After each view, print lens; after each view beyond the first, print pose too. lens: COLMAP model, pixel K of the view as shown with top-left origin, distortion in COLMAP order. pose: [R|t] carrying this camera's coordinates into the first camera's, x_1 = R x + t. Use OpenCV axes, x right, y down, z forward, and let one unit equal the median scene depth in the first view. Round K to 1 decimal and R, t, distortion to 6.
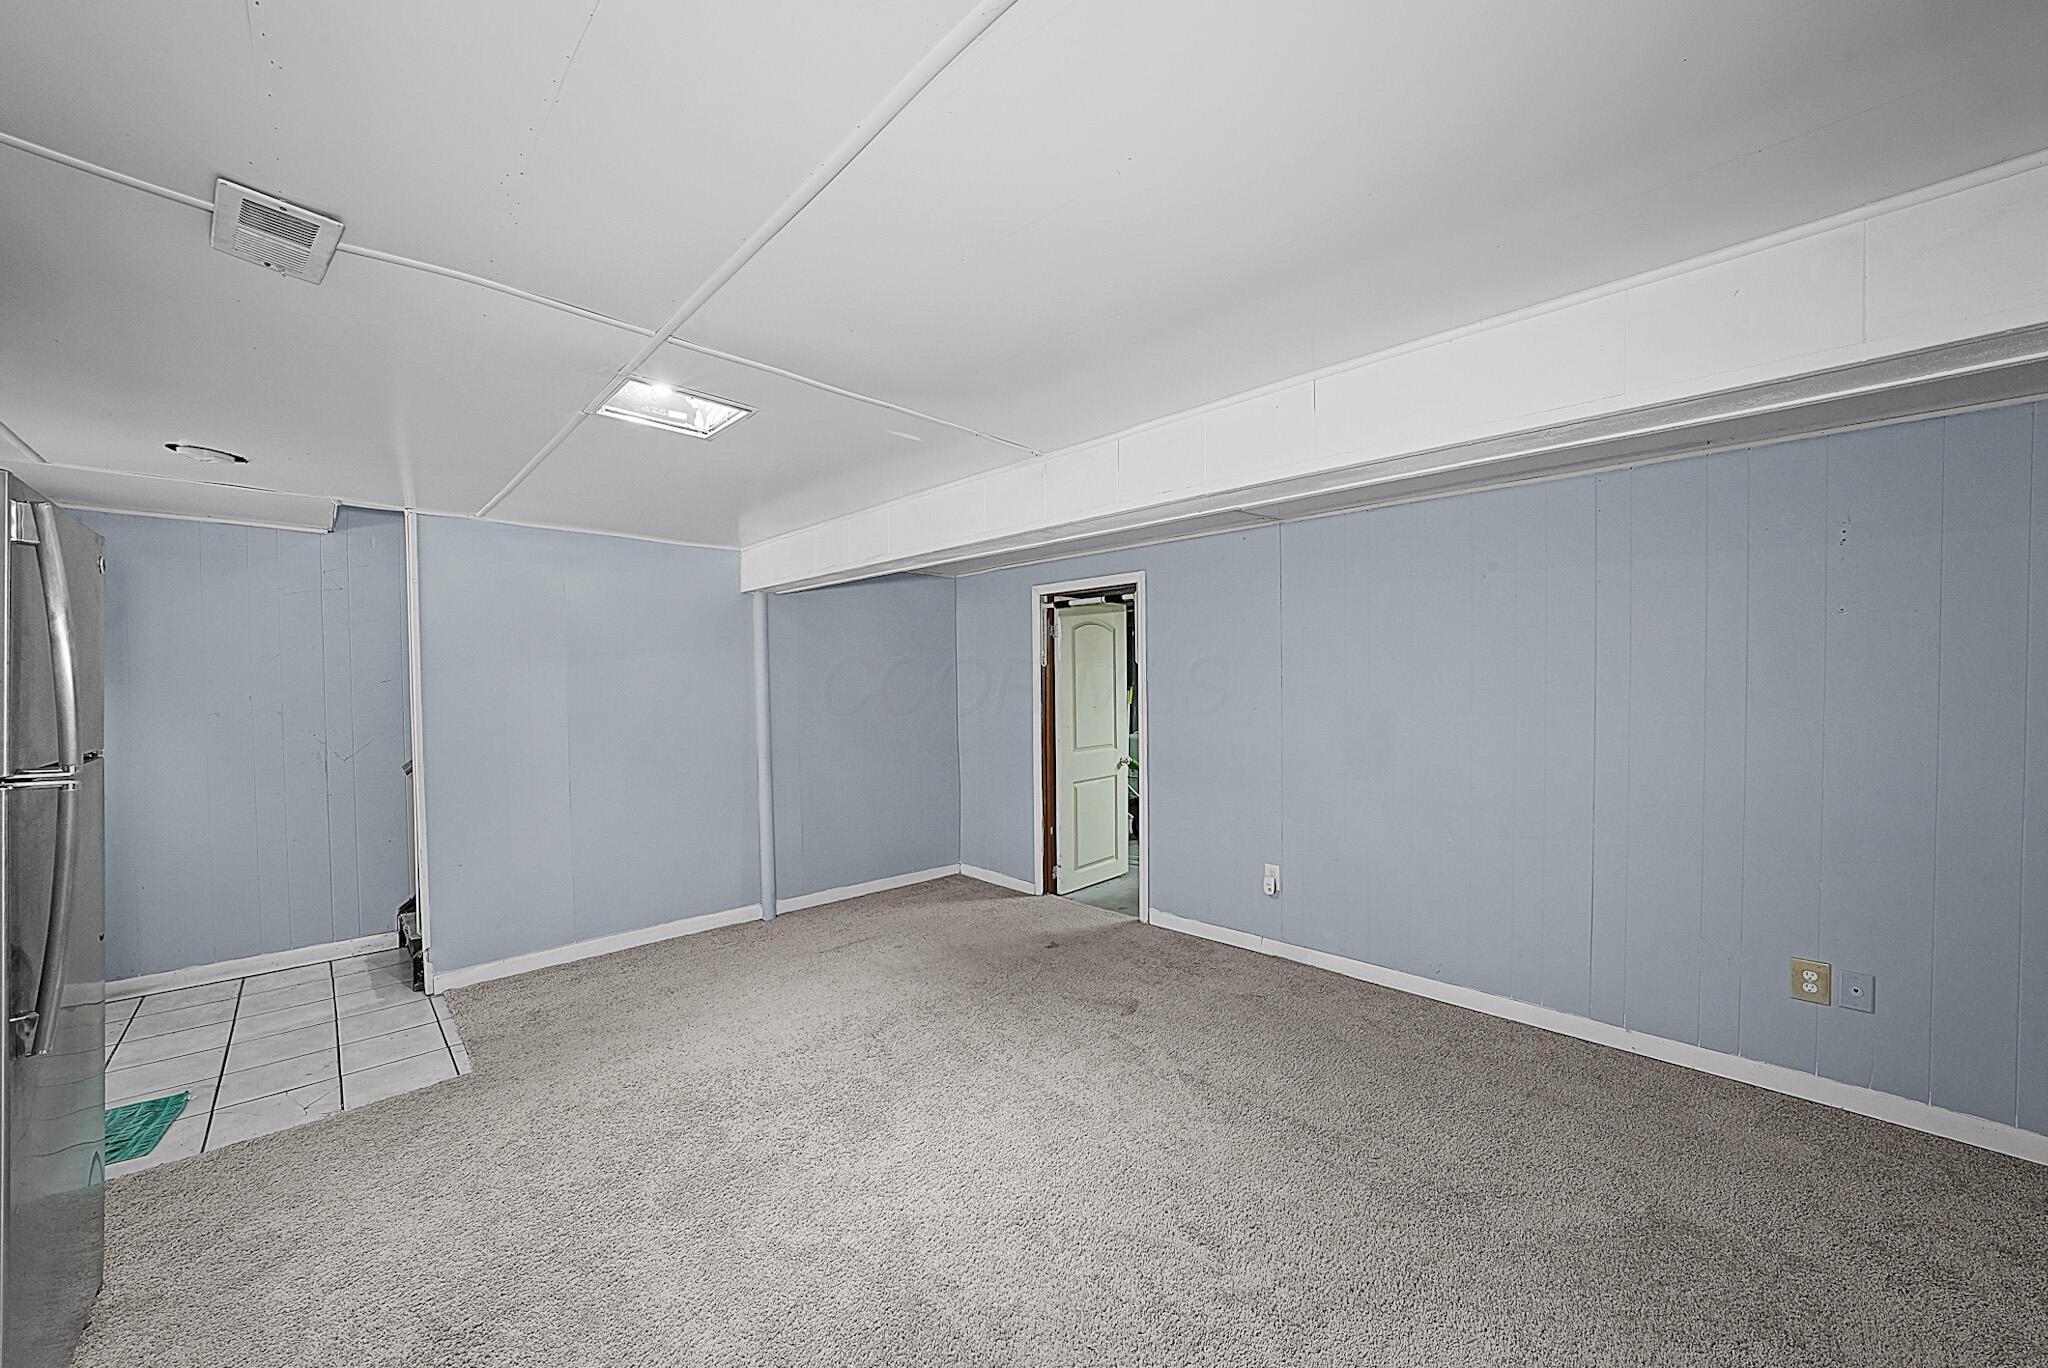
lens RADIAL K [[725.7, 0, 1029.2], [0, 725.7, 687.6], [0, 0, 1]] dist [-0.013901, 0.000097]
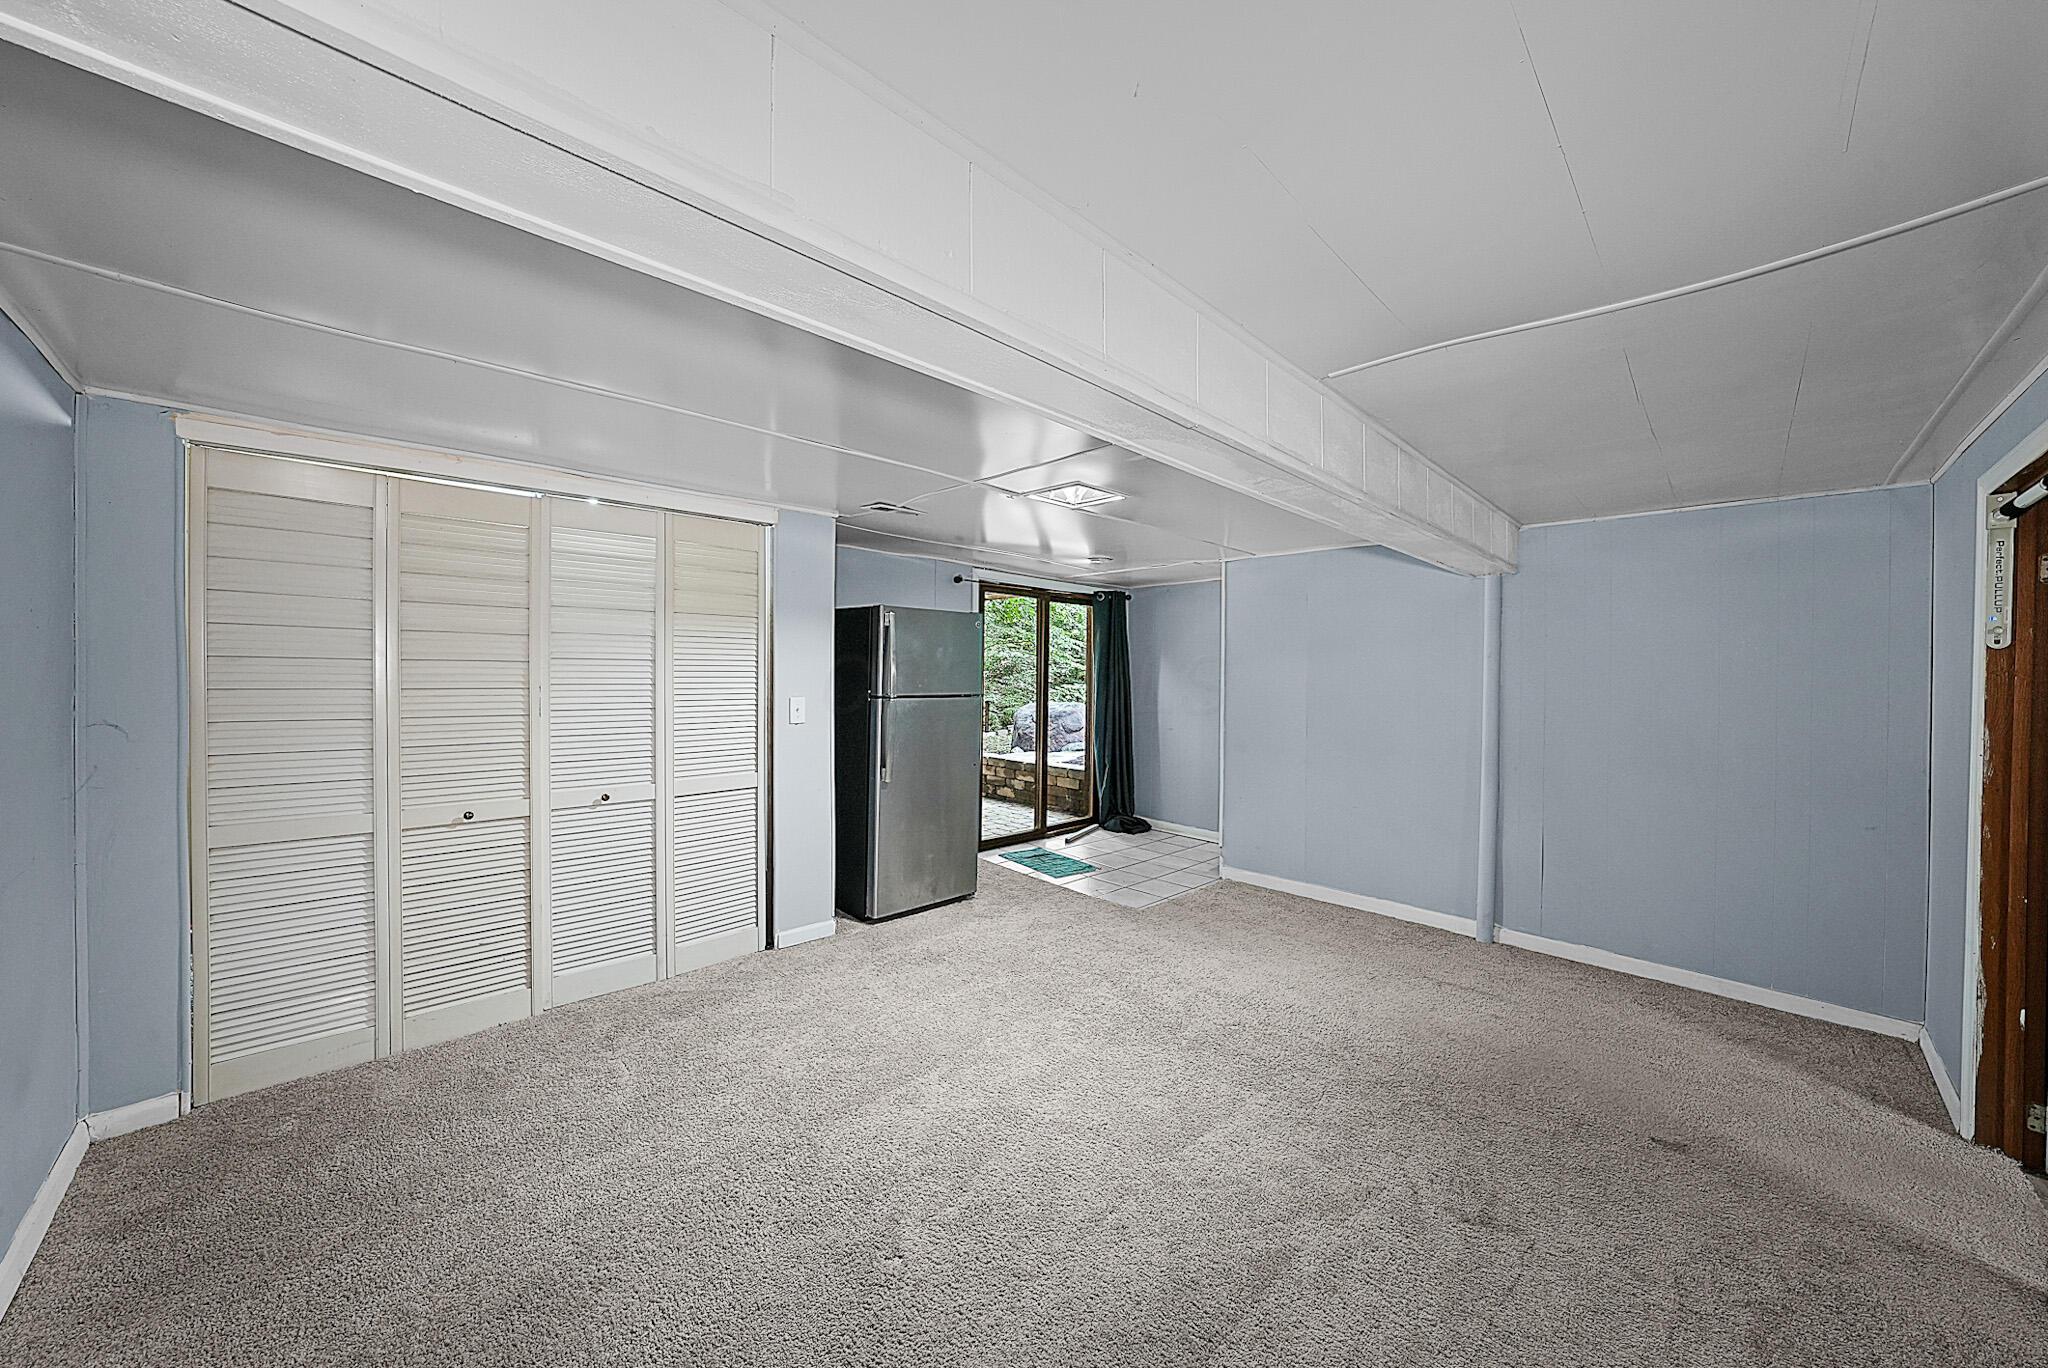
lens RADIAL K [[725.7, 0, 1029.0], [0, 725.7, 677.0], [0, 0, 1]] dist [-0.013901, 0.000097]
pose [[0.010022, 0.014650, -0.999842, 0.523801], [-0.021190, 0.999671, 0.014435, -0.004702], [0.999725, 0.021042, 0.010329, 0.442363]]
